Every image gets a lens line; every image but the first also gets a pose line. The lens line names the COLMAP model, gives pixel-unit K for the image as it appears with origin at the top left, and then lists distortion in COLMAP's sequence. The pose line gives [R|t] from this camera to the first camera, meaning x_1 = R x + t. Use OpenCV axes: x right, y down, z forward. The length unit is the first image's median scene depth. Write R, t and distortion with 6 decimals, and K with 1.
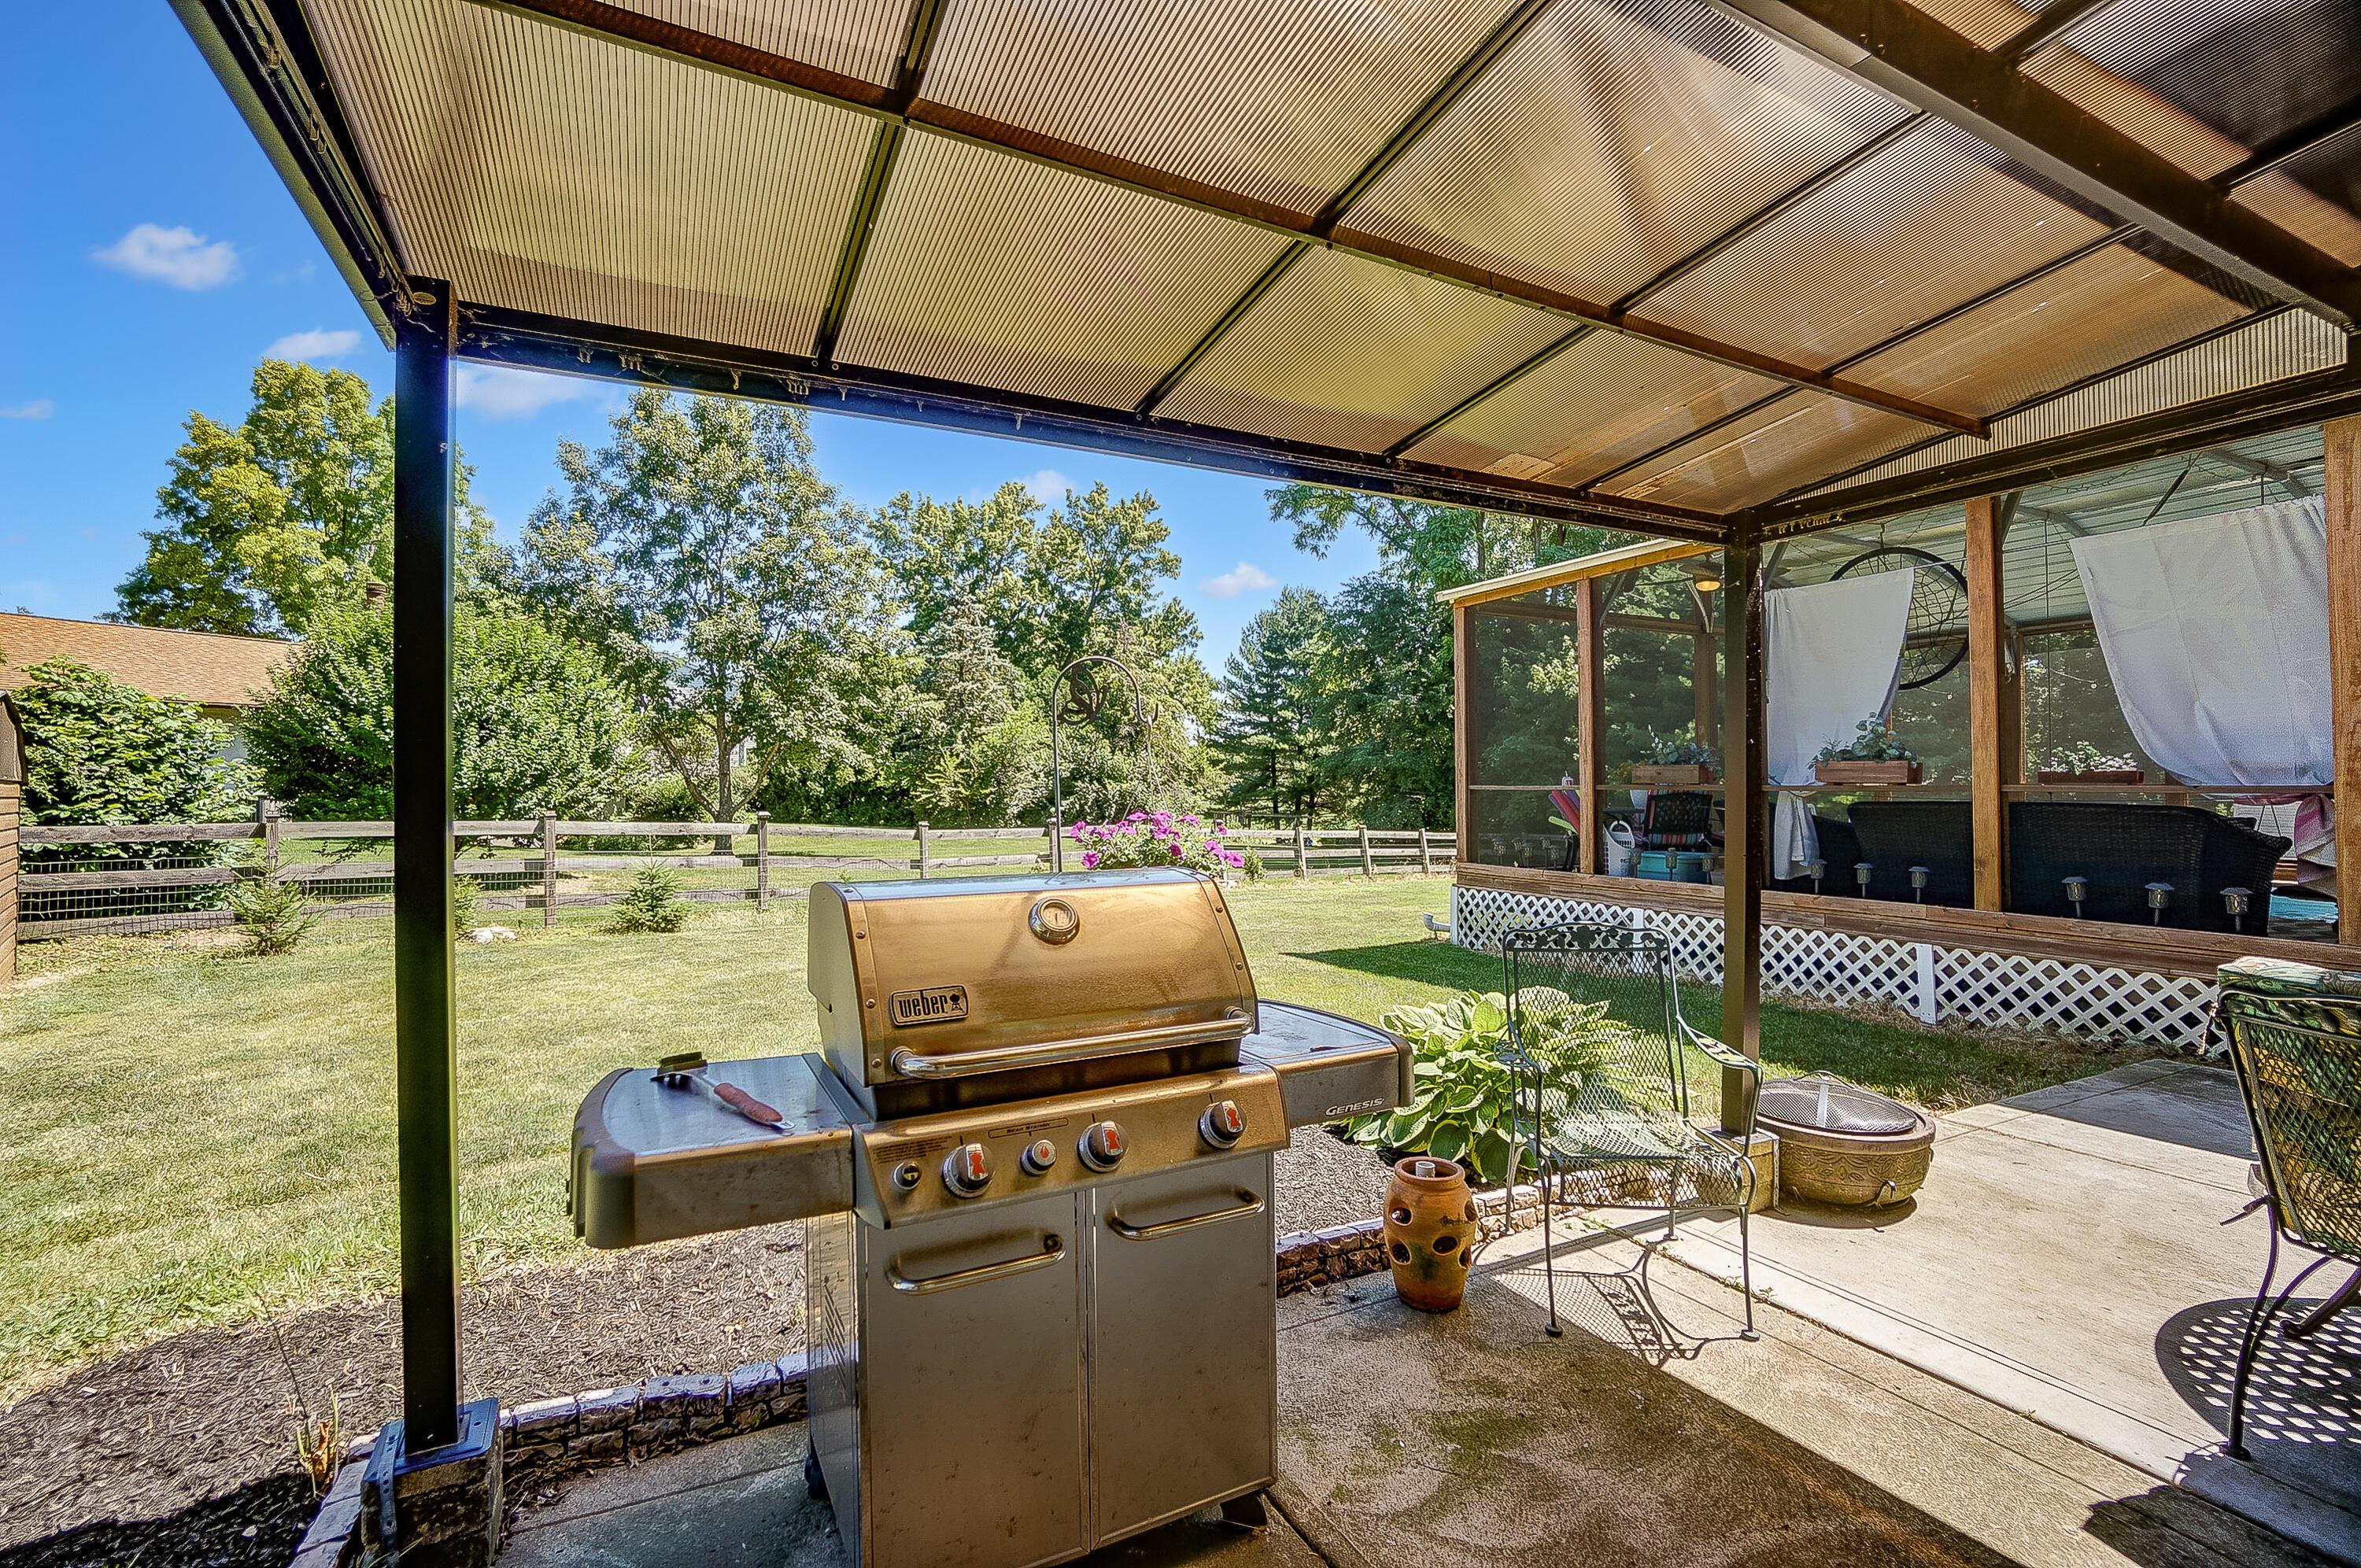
lens RADIAL K [[1027.4, 0, 1170.0], [0, 1027.4, 788.9], [0, 0, 1]] dist [-0.000540, 0.000007]
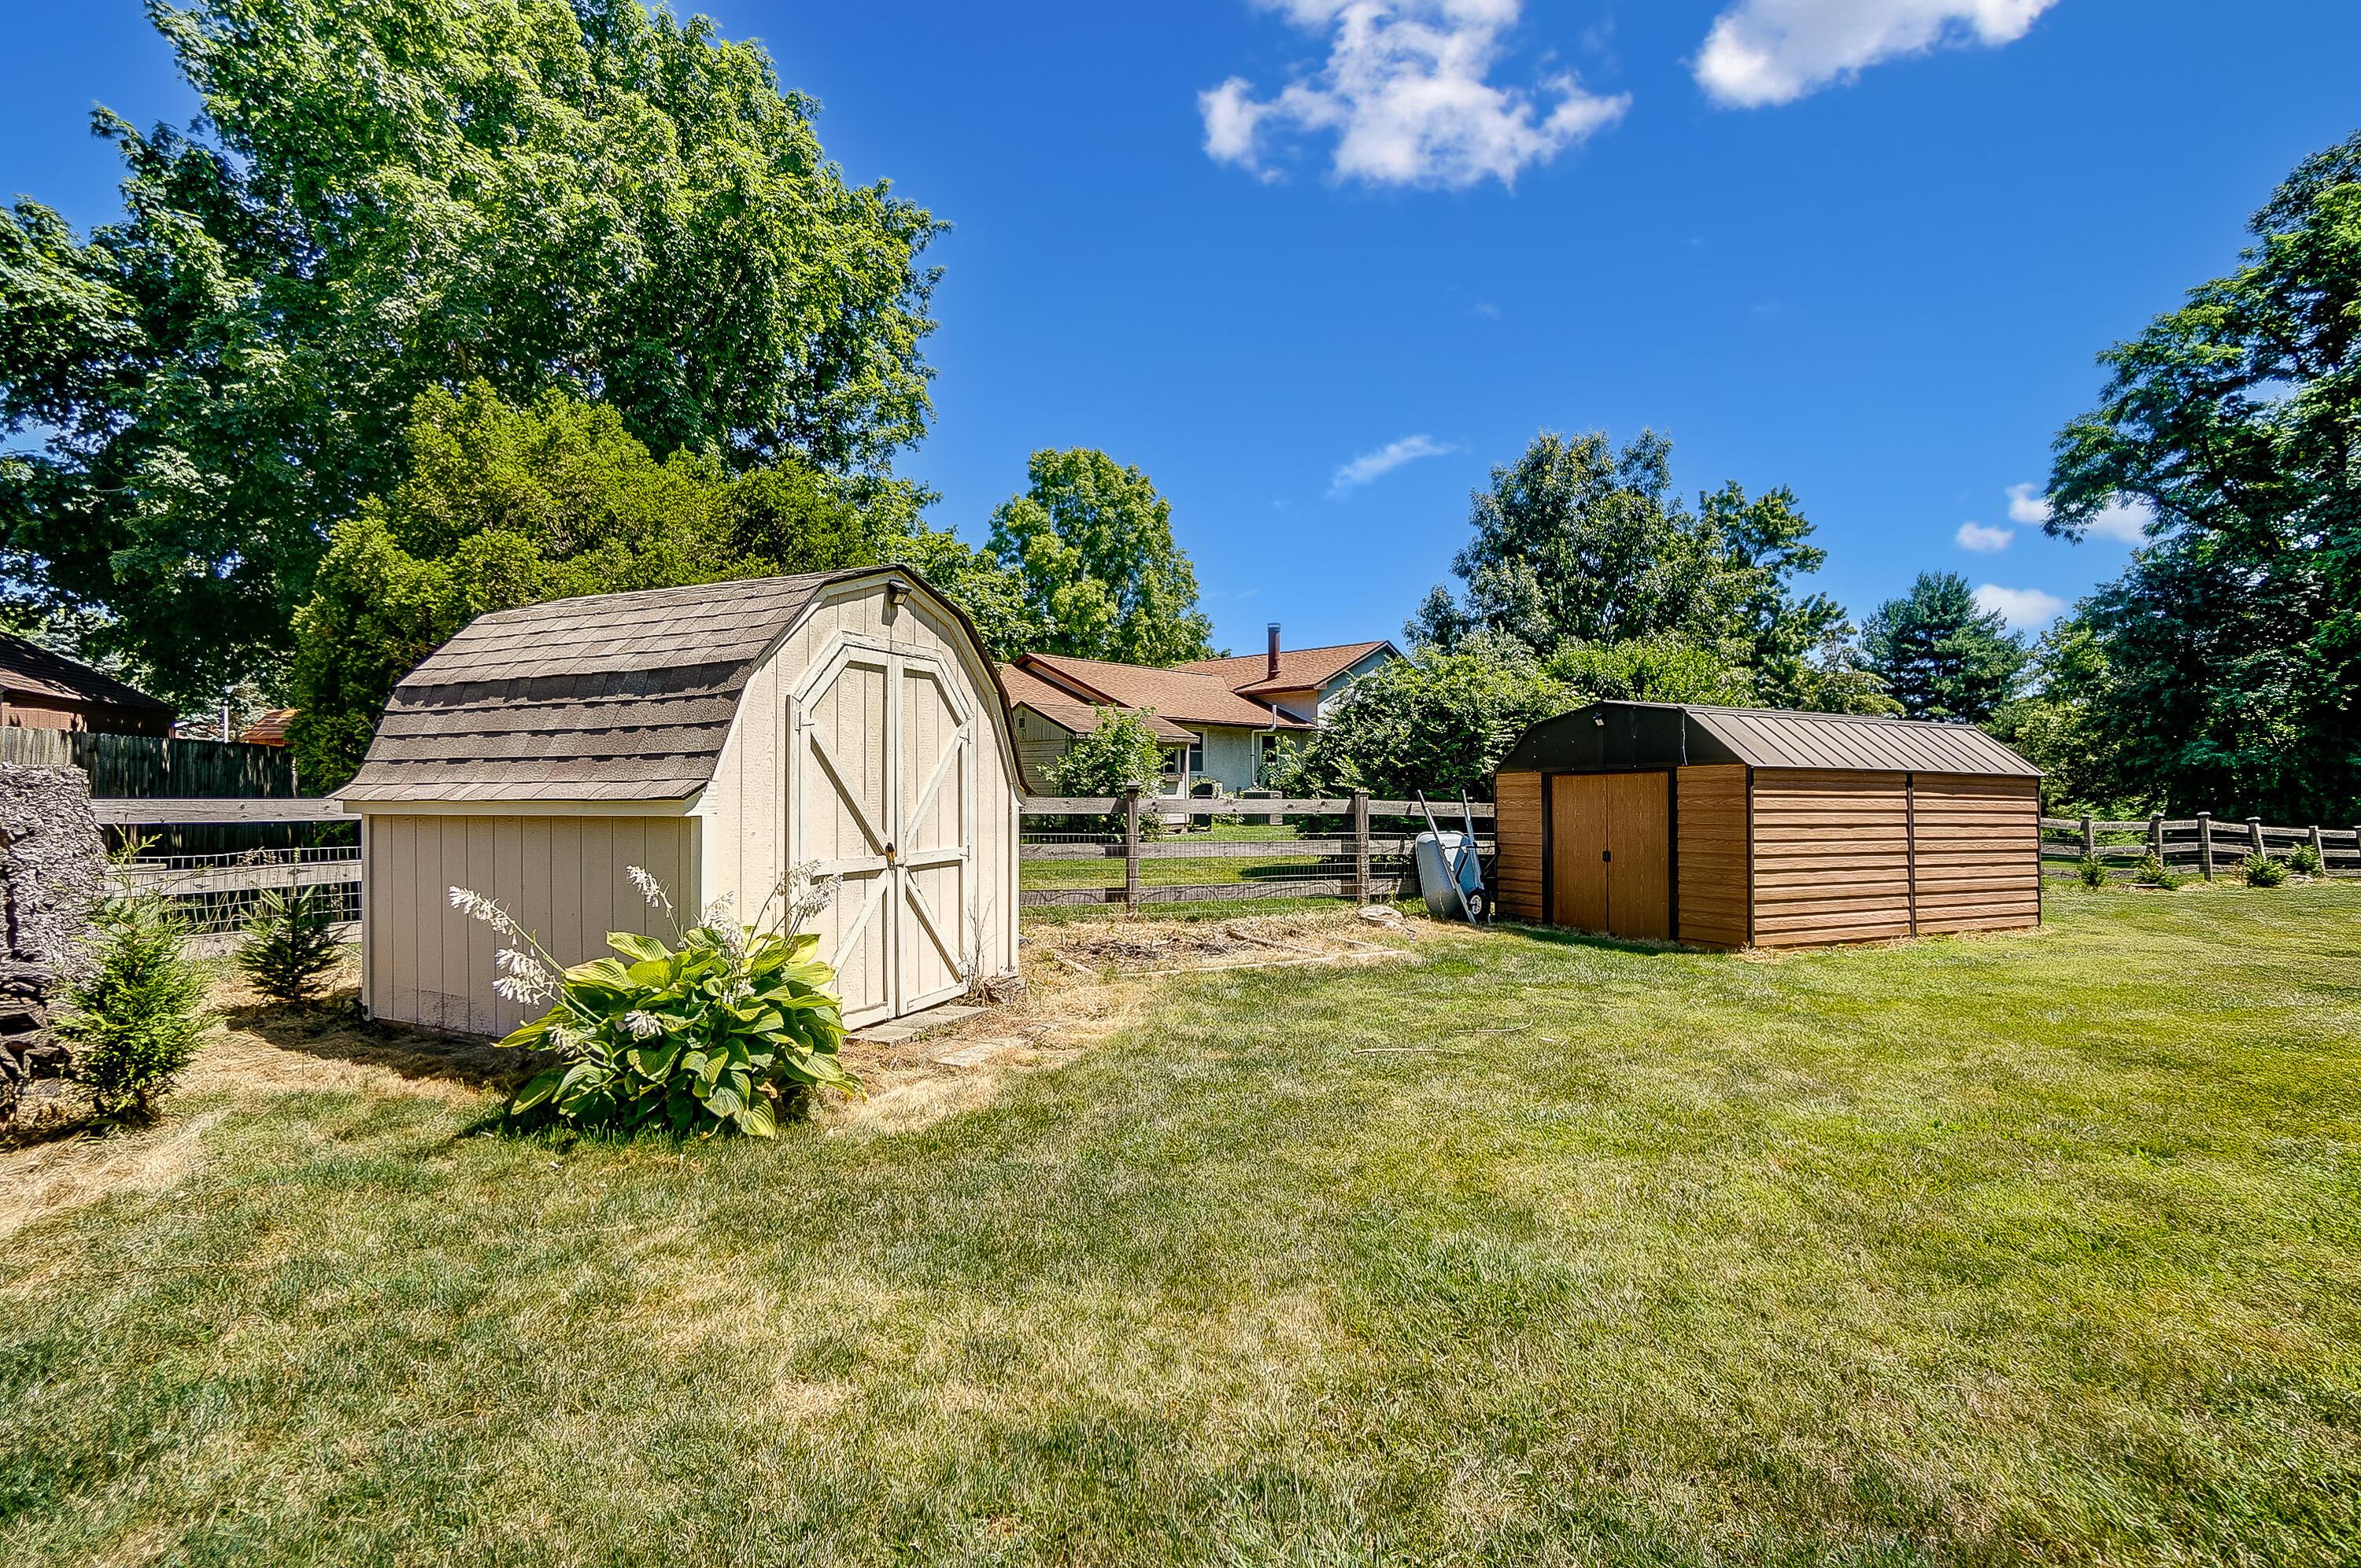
lens RADIAL K [[1027.4, 0, 1180.8], [0, 1027.4, 795.2], [0, 0, 1]] dist [-0.000540, 0.000007]
pose [[0.955850, -0.000744, -0.293853, -0.372070], [0.002546, 0.999980, 0.005751, 0.004014], [0.293842, -0.006246, 0.955833, -0.169124]]
